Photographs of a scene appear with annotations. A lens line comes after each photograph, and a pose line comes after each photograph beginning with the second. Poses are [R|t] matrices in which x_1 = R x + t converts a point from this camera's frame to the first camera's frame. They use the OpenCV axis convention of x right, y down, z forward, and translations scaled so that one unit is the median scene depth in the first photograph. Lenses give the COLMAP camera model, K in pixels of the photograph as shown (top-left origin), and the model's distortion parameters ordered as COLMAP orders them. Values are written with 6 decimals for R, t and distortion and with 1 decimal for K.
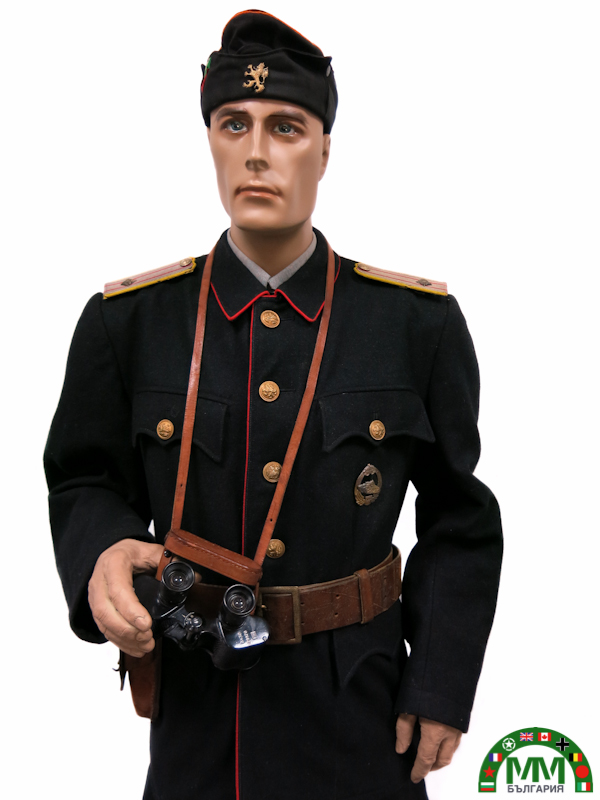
lens RADIAL K [[635.7, 0, 300.6], [0, 635.7, 418.5], [0, 0, 1]] dist [0.001110, 0.000374]
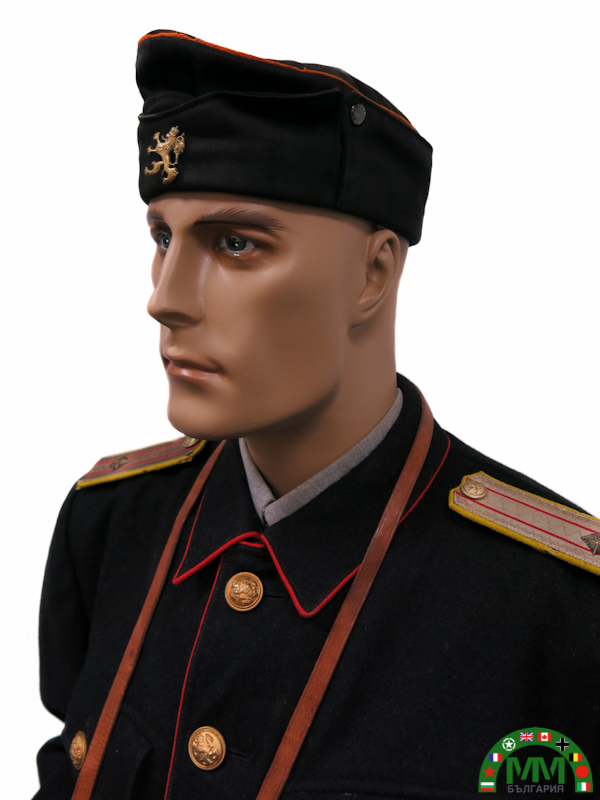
lens RADIAL K [[769.2, 0, 303.9], [0, 769.2, 399.1], [0, 0, 1]] dist [-0.021183, -0.007807]
pose [[0.881160, 0.051336, -0.470024, 0.277054], [-0.103991, 0.990789, -0.086738, -0.262772], [0.461241, 0.125308, 0.878382, 0.468763]]
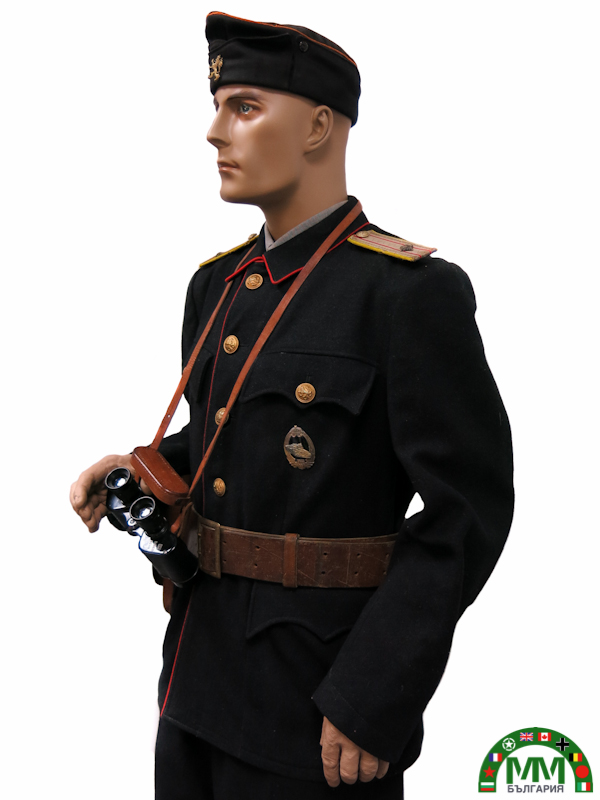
lens RADIAL K [[644.1, 0, 300.0], [0, 644.1, 400.0], [0, 0, 1]] dist [-0.002547, 0.002747]
pose [[0.743430, 0.134635, -0.655122, 0.774506], [-0.165150, 0.986150, 0.015253, 0.015021], [0.648102, 0.096854, 0.755369, 0.232985]]
